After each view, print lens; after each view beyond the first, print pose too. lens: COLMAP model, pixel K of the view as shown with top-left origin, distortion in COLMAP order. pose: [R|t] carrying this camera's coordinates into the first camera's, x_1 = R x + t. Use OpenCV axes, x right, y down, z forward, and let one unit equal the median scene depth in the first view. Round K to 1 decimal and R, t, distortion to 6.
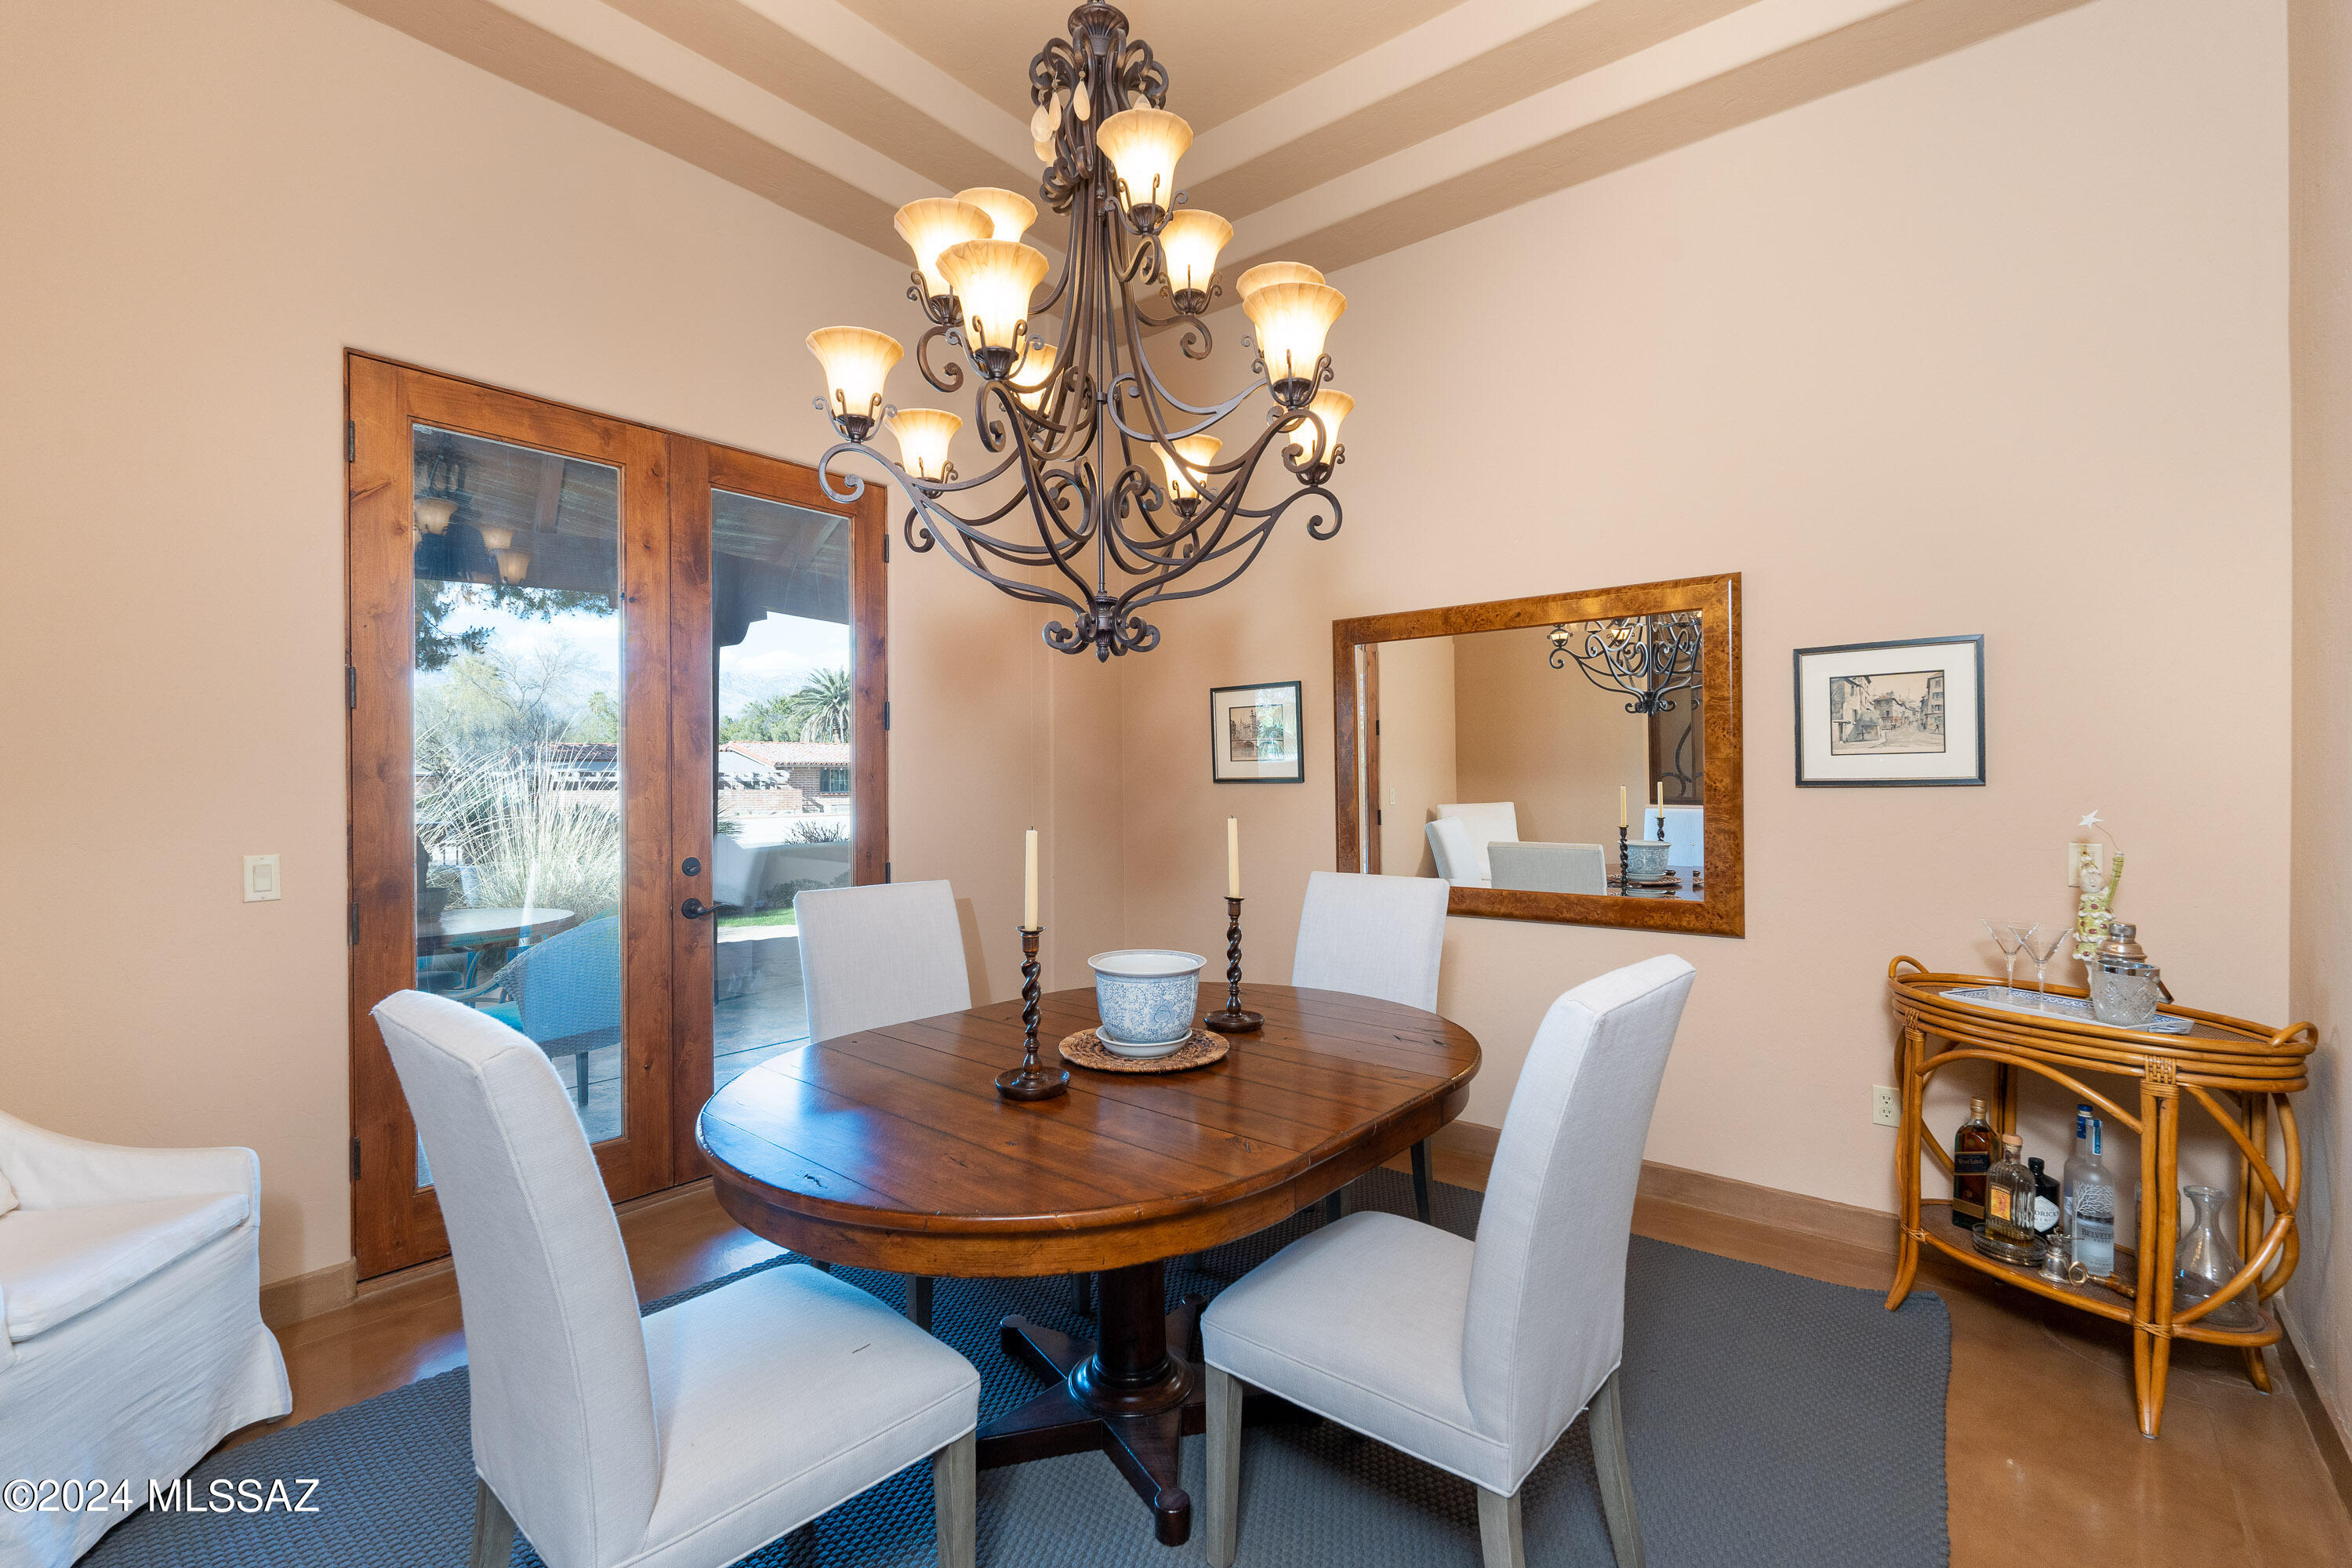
lens RADIAL K [[1037.0, 0, 1177.1], [0, 1037.0, 787.7], [0, 0, 1]] dist [0.001535, 0.000245]
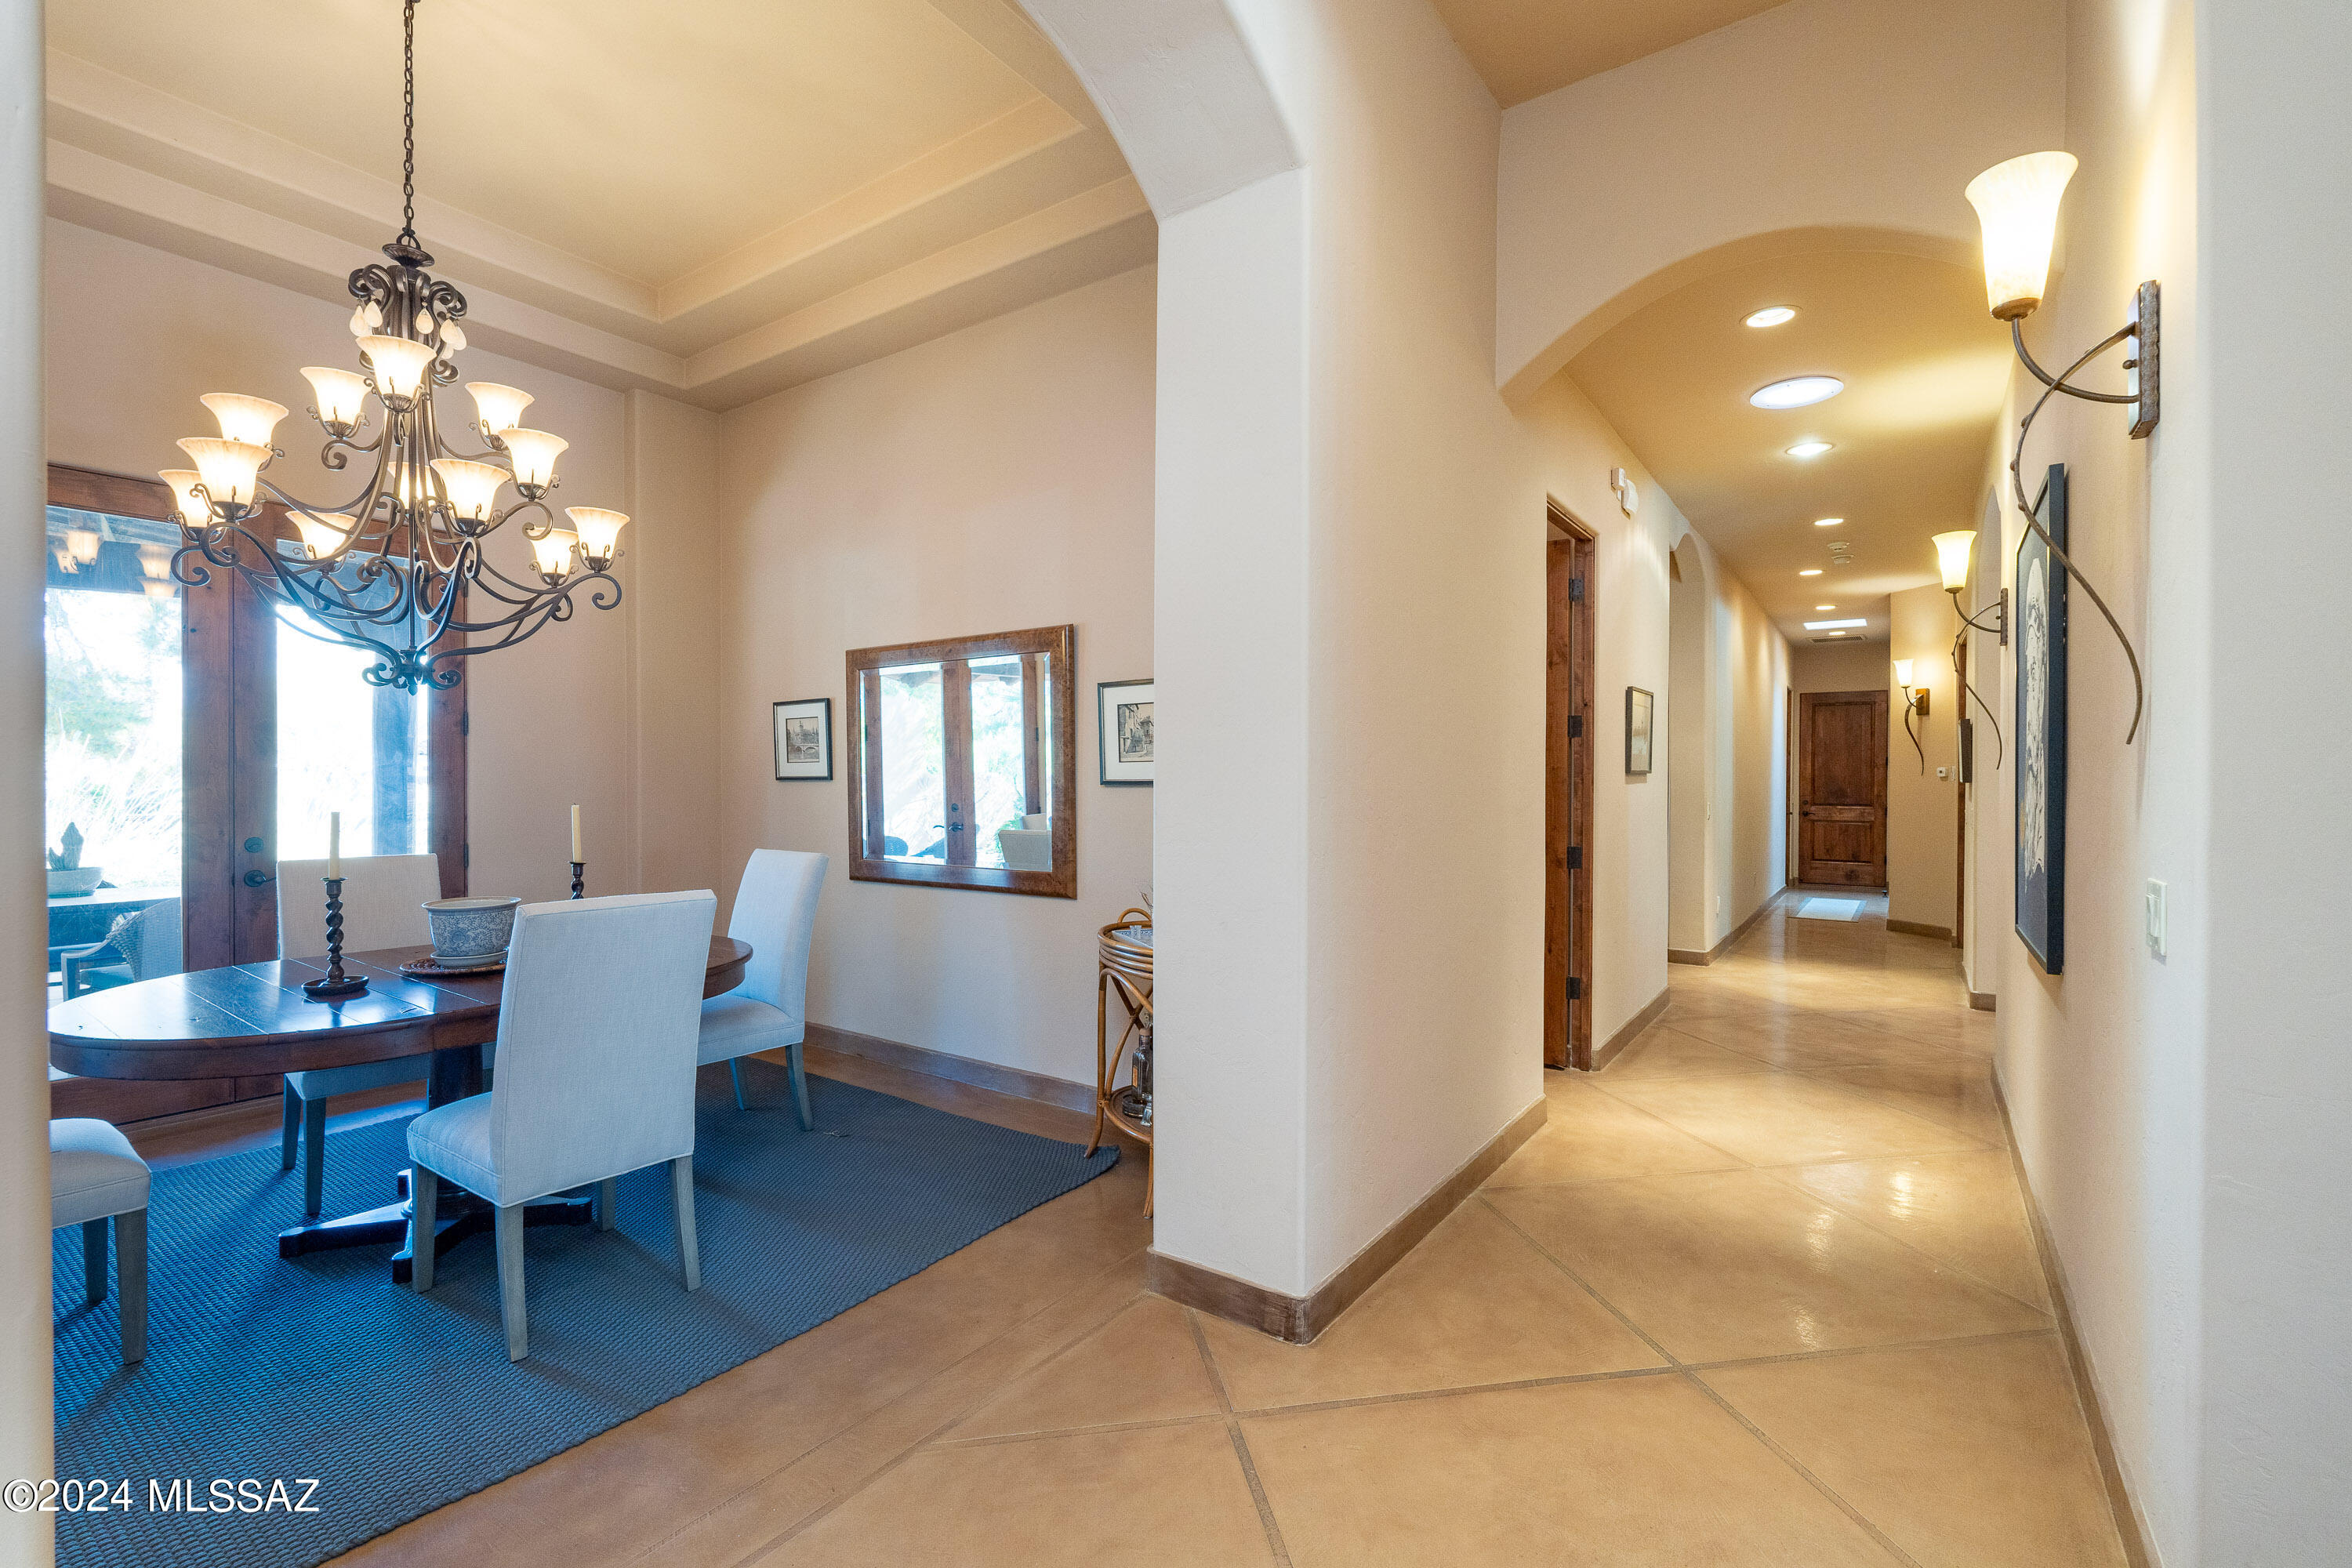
lens RADIAL K [[1037.0, 0, 1172.9], [0, 1037.0, 783.4], [0, 0, 1]] dist [0.001535, 0.000245]
pose [[0.997613, 0.006102, 0.068789, 0.561764], [-0.005862, 0.999976, -0.003680, 0.000798], [-0.068810, 0.003268, 0.997624, -0.326969]]
